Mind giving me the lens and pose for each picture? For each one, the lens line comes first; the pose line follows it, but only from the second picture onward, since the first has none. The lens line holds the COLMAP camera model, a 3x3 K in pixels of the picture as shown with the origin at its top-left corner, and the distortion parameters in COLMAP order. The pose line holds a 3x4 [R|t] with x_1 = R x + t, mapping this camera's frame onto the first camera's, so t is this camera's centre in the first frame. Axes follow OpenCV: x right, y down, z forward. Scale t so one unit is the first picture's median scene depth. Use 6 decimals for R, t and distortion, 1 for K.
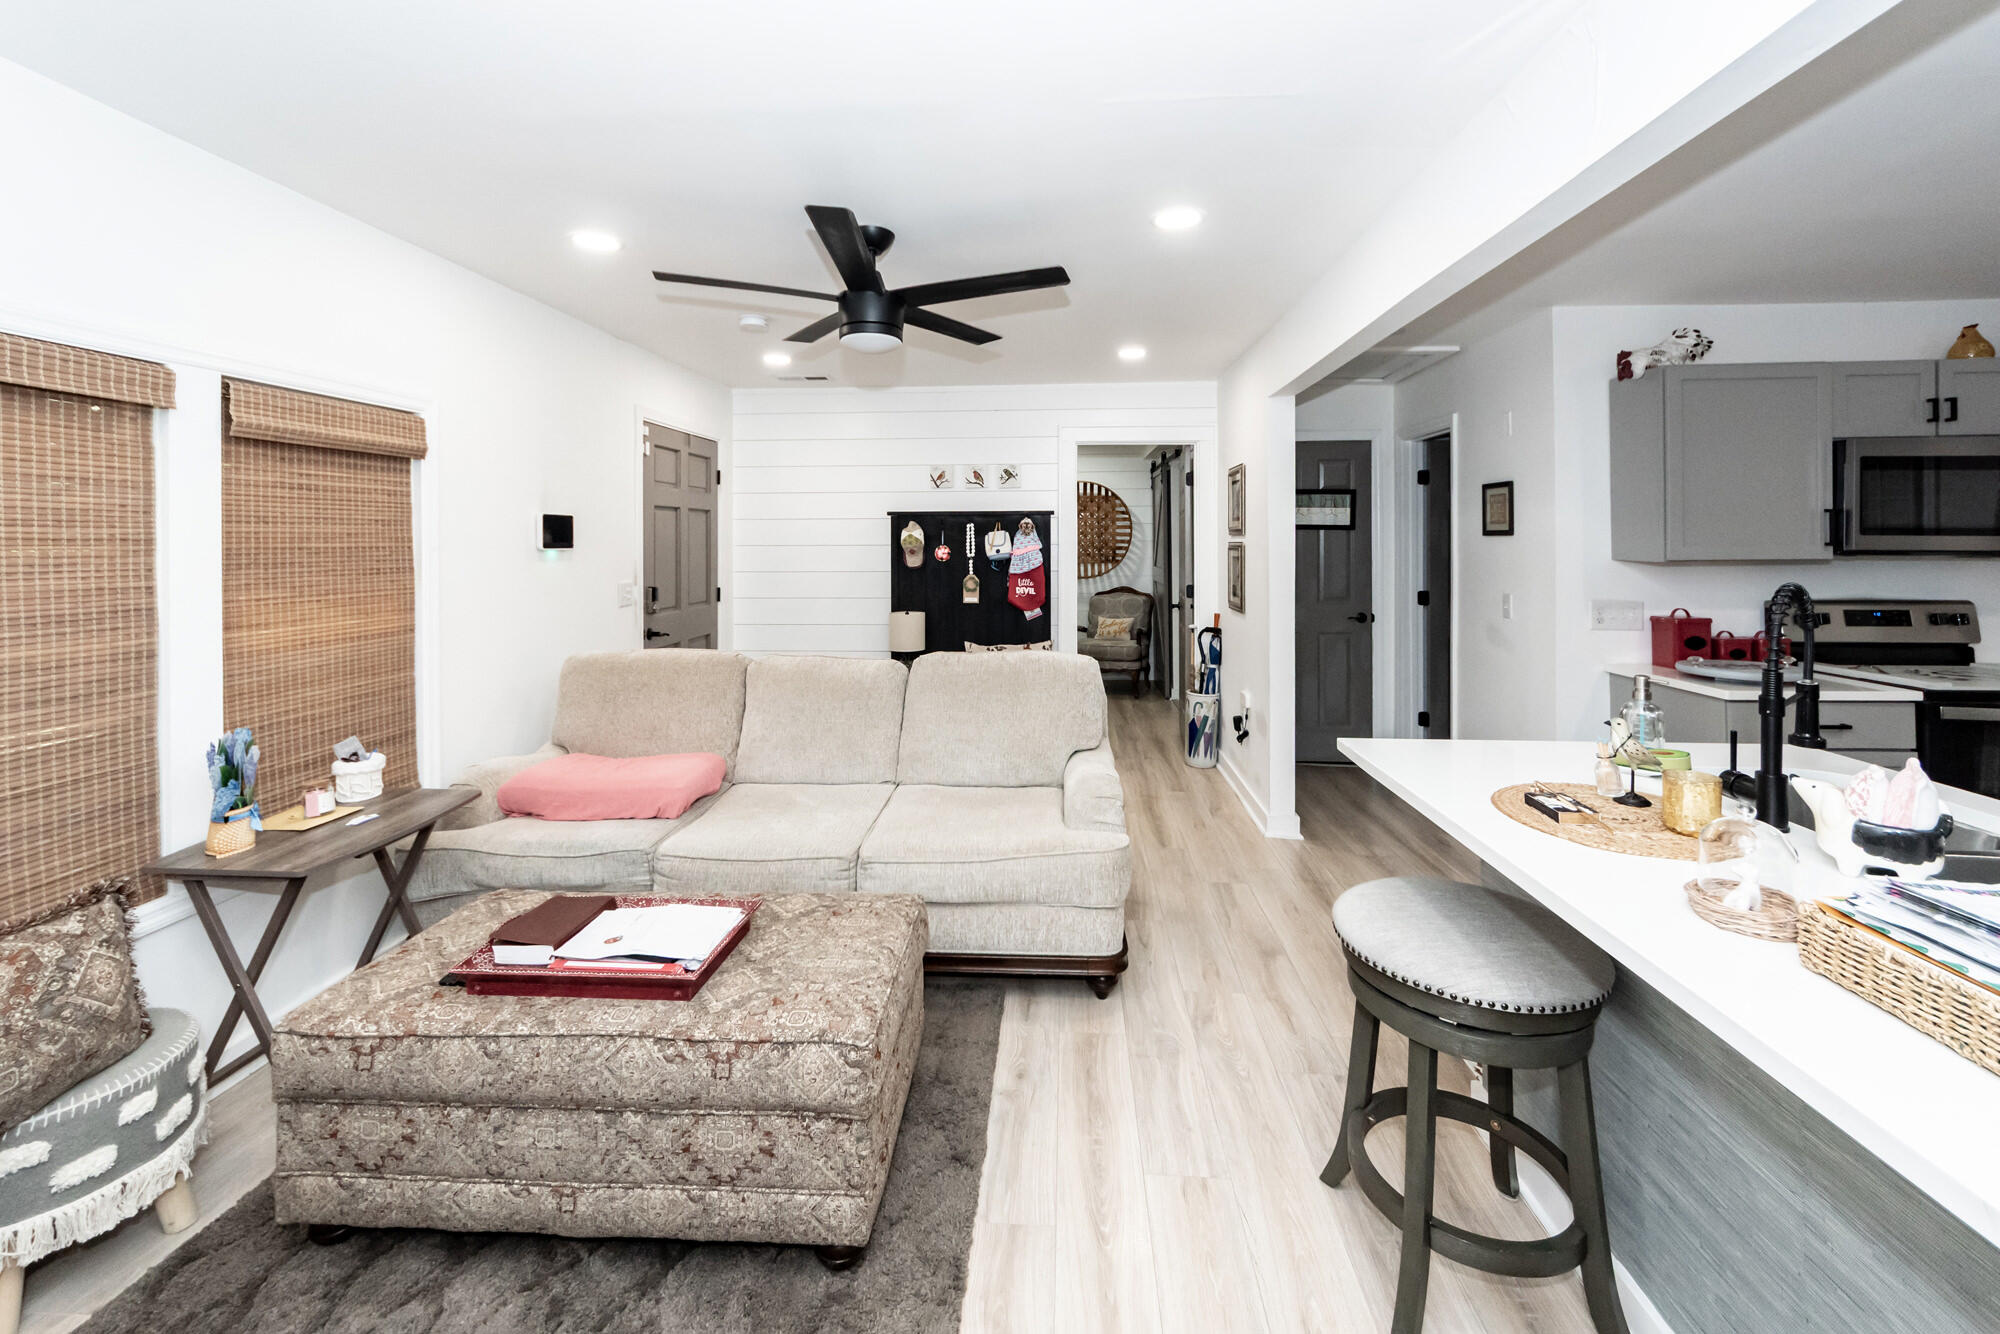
lens RADIAL K [[807.9, 0, 1017.6], [0, 807.9, 538.4], [0, 0, 1]] dist [-0.005387, 0.000068]
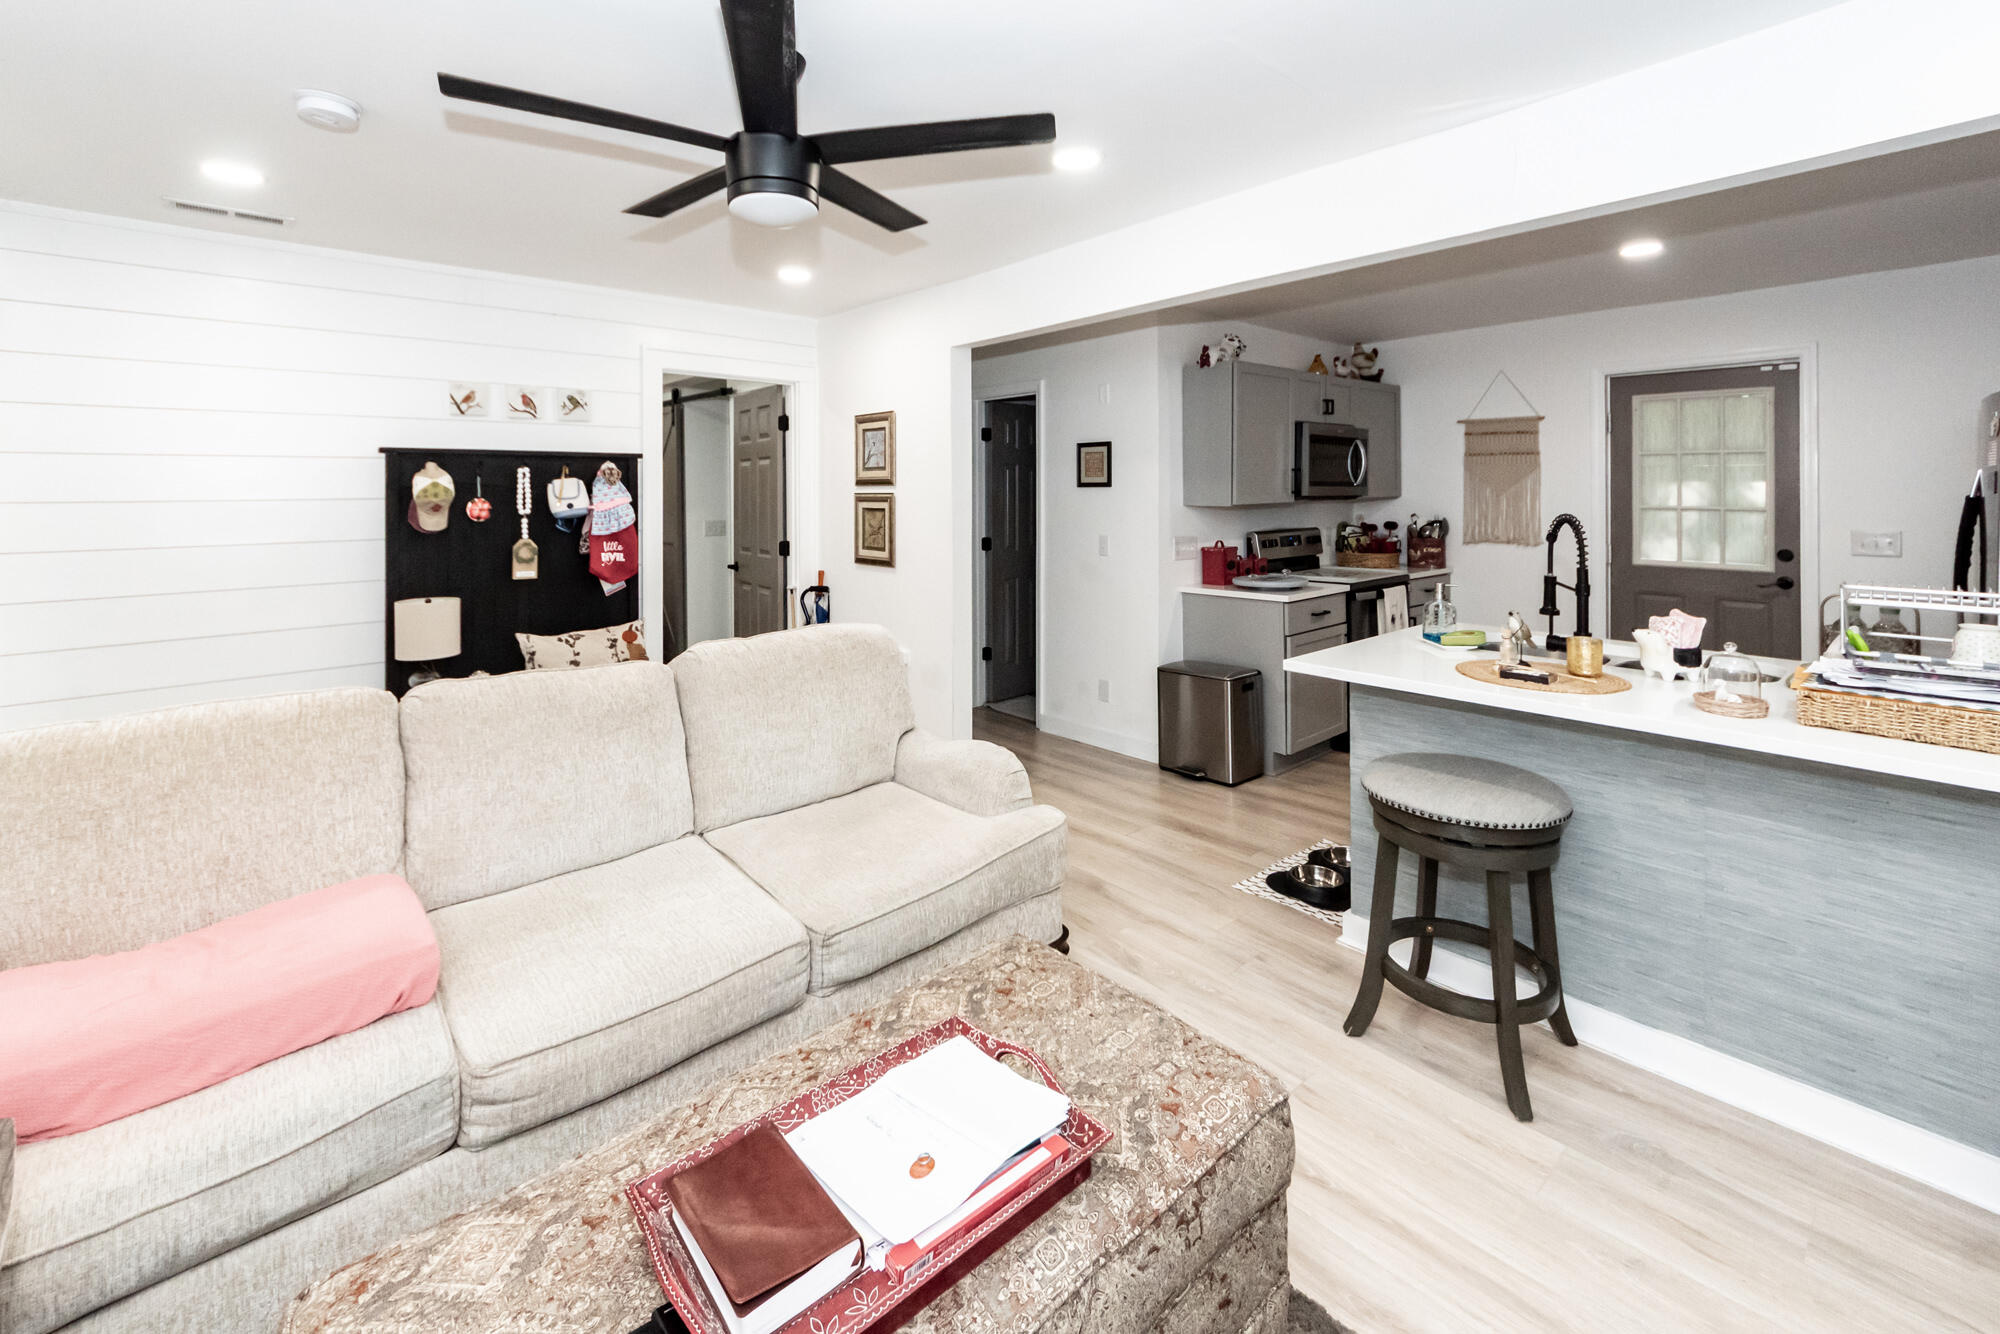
lens RADIAL K [[839.9, 0, 1019.3], [0, 839.9, 494.9], [0, 0, 1]] dist [-0.001467, 0.000062]
pose [[0.704500, -0.003546, 0.709696, -0.518338], [0.000884, 0.999991, 0.004119, 0.005282], [-0.709704, -0.002275, 0.704496, 0.307632]]
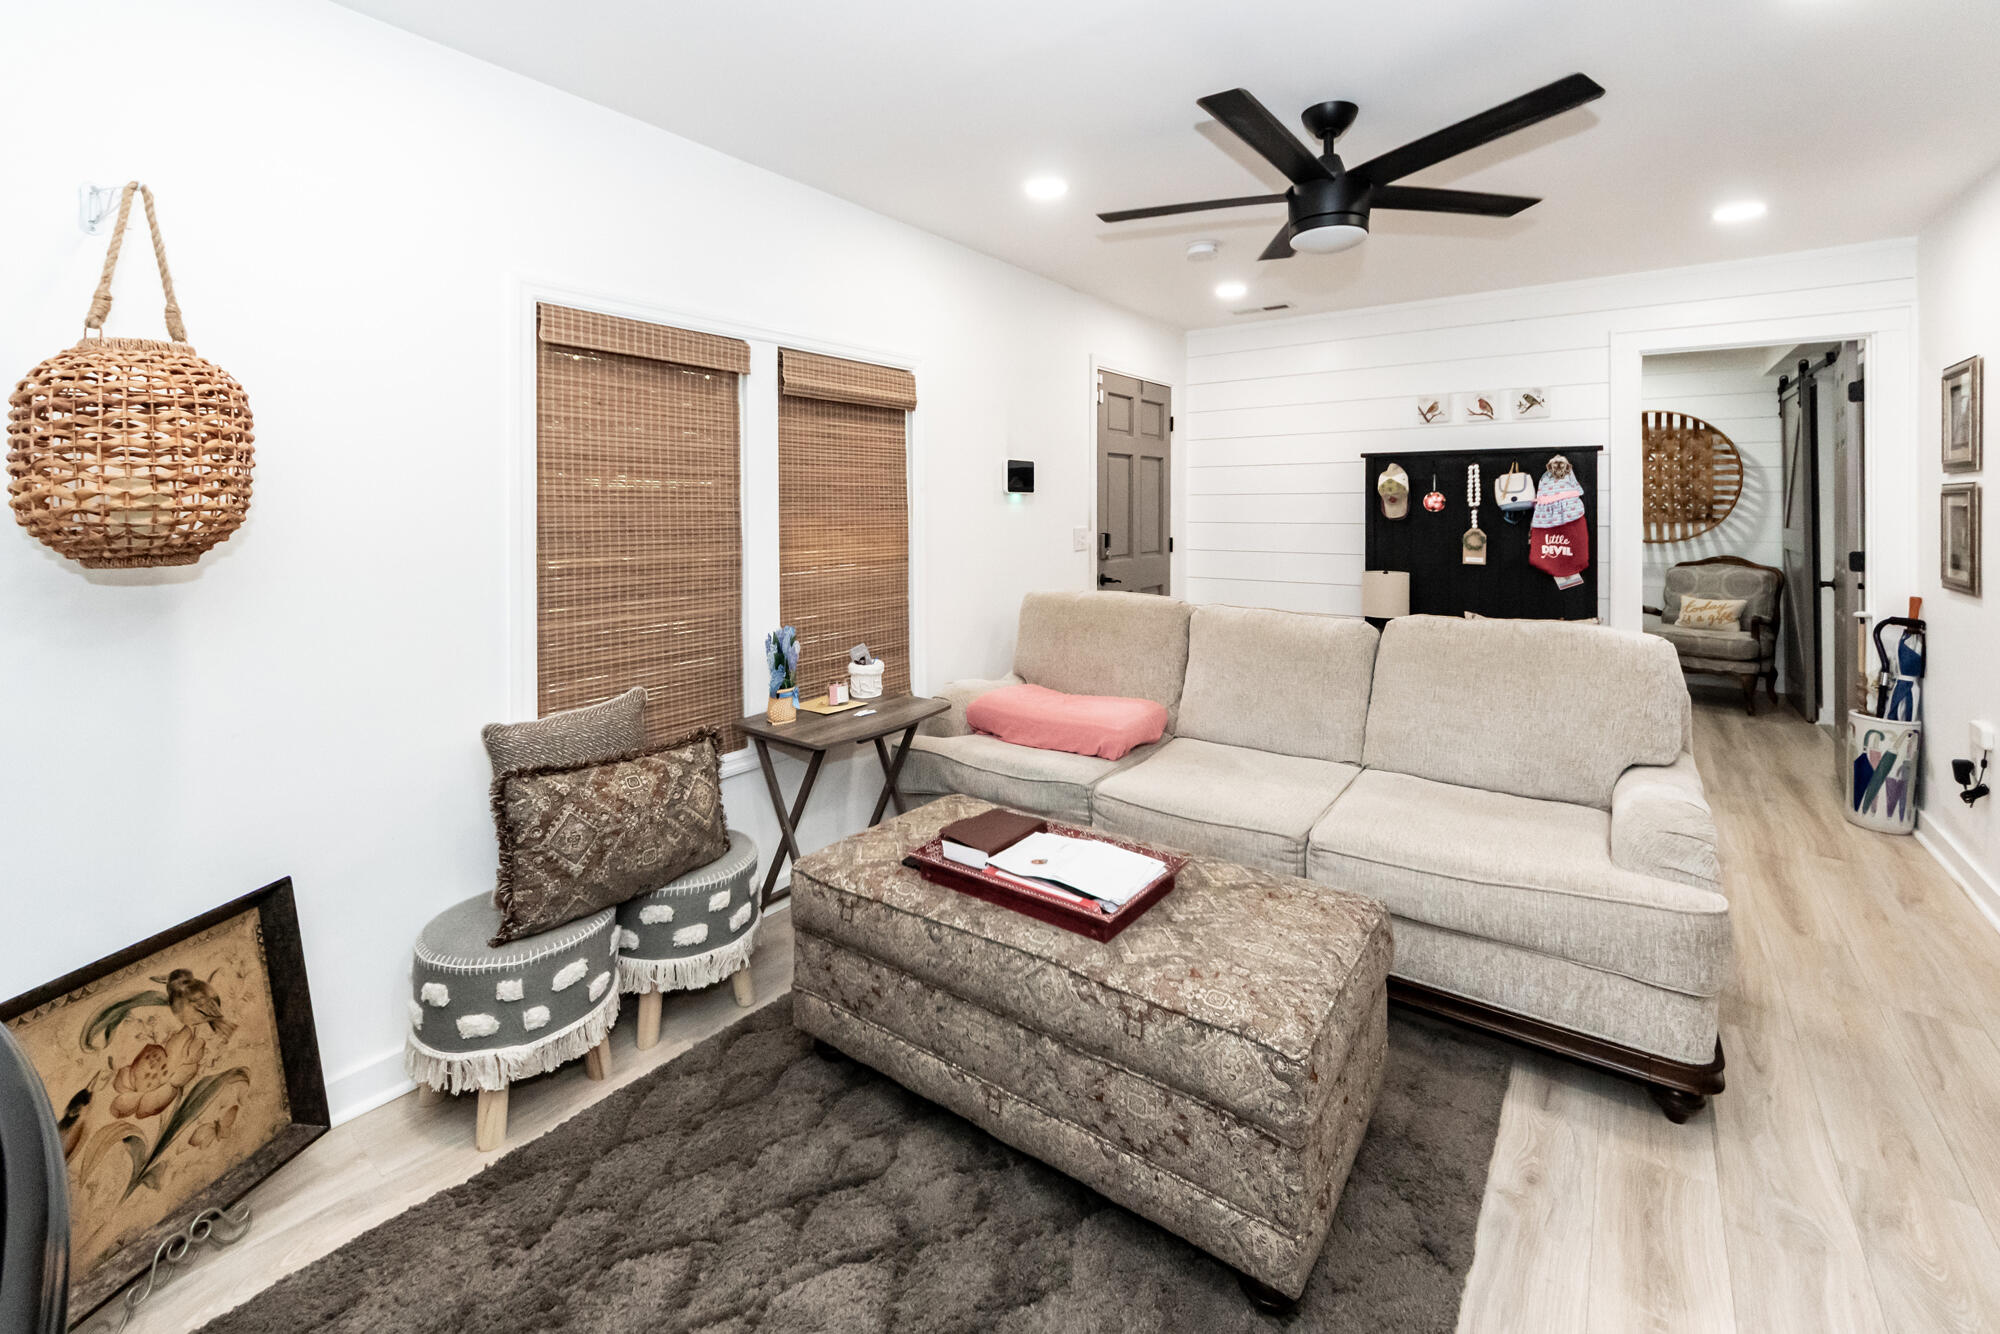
lens RADIAL K [[847.5, 0, 968.4], [0, 847.5, 501.9], [0, 0, 1]] dist [-0.012926, 0.001289]
pose [[0.821463, -0.000797, -0.570261, 0.013641], [0.001613, 0.999998, 0.000927, 0.030803], [0.570260, -0.001682, 0.821463, 0.054296]]
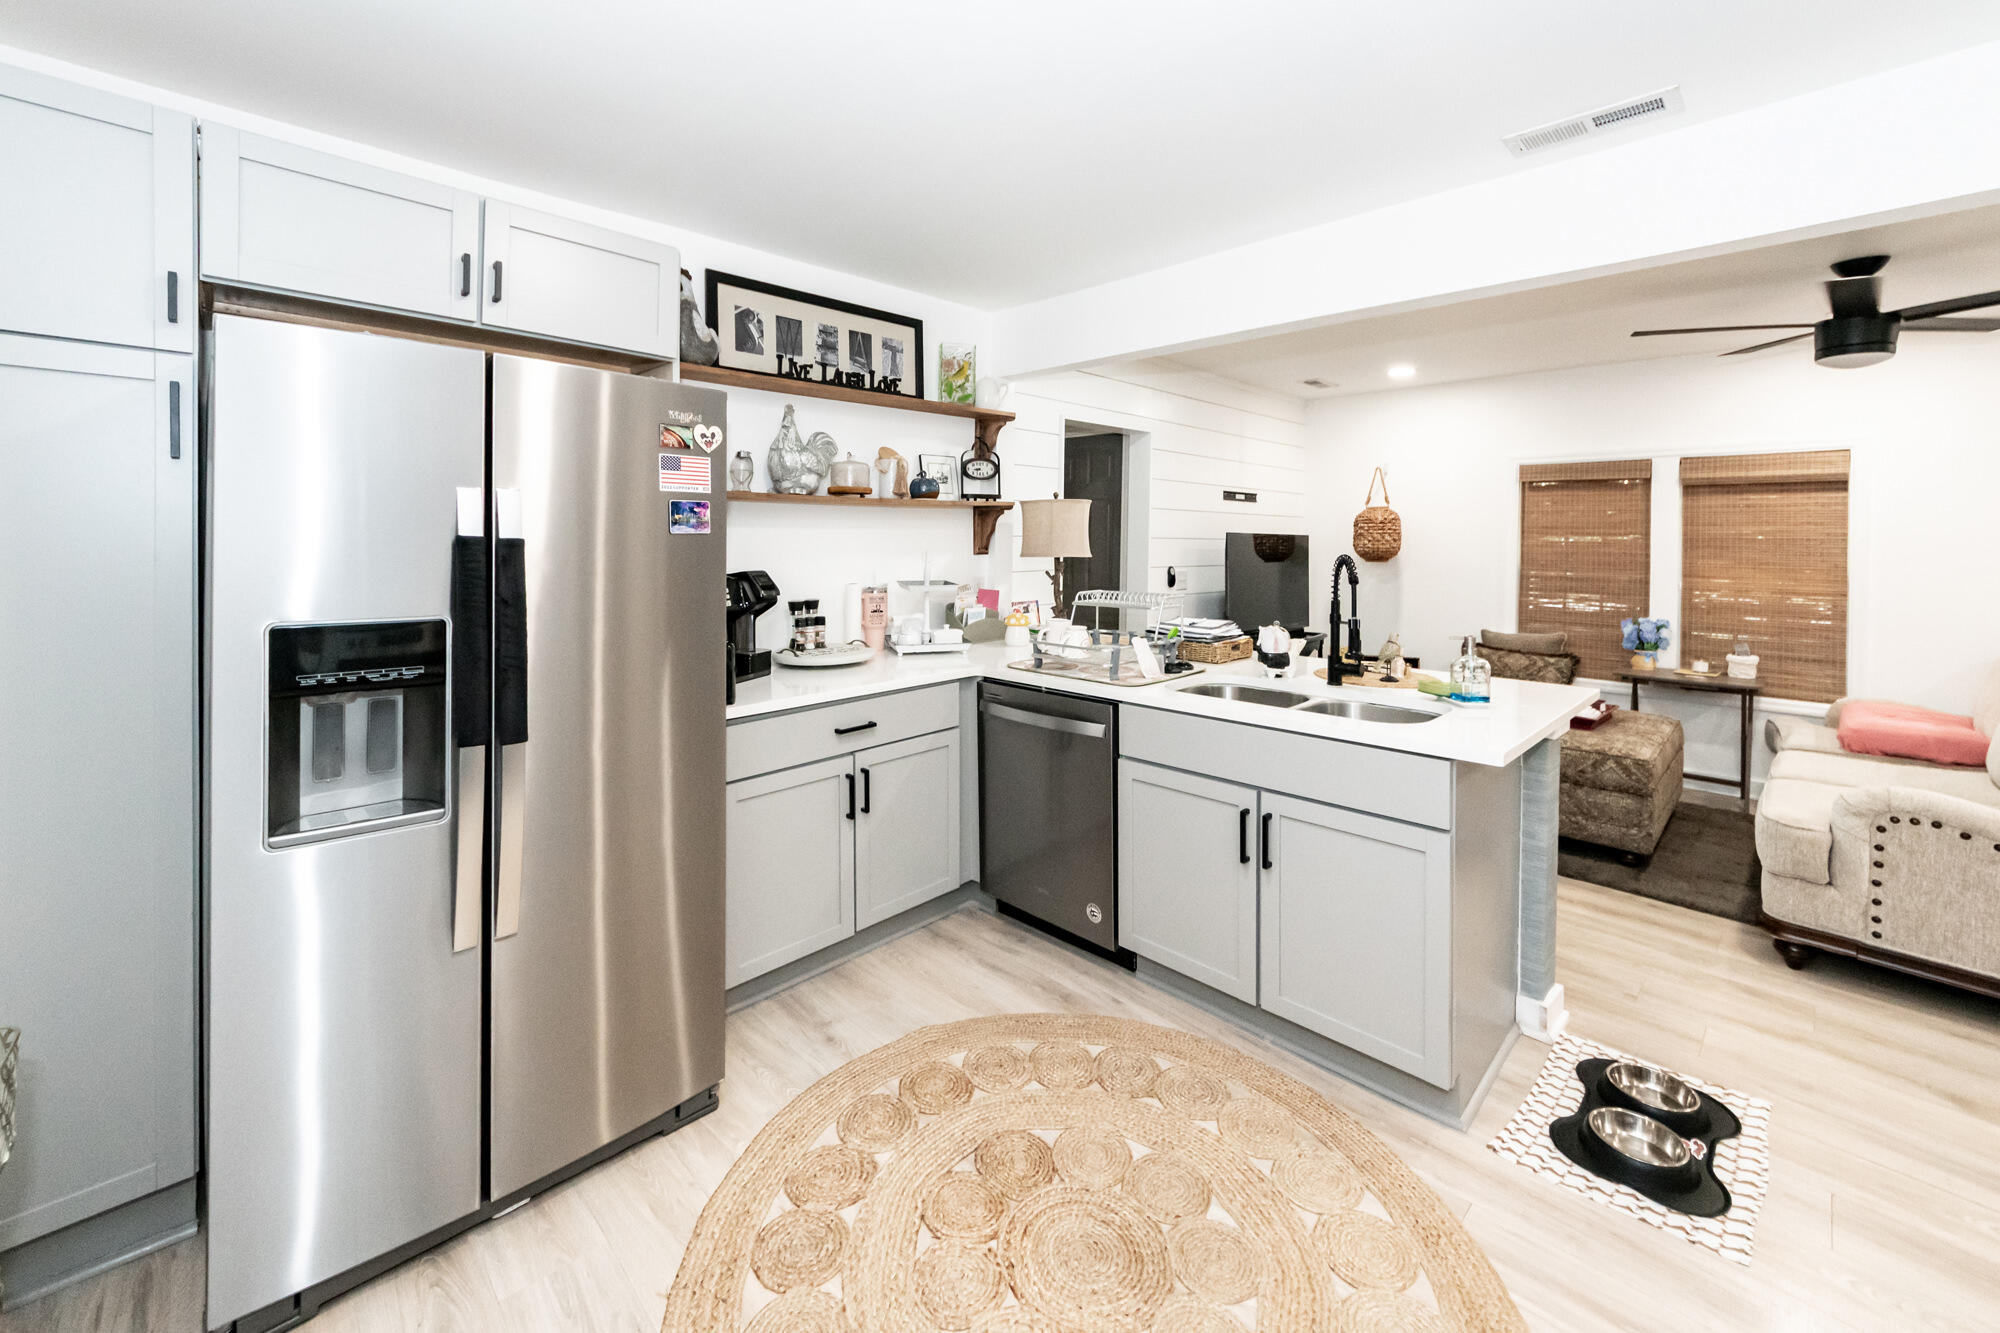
lens RADIAL K [[807.9, 0, 998.9], [0, 807.9, 545.2], [0, 0, 1]] dist [-0.005387, 0.000068]
pose [[-0.675710, 0.006487, -0.737139, 1.389929], [-0.000156, 0.999960, 0.008942, 0.009252], [0.737167, 0.006157, -0.675682, 0.839495]]
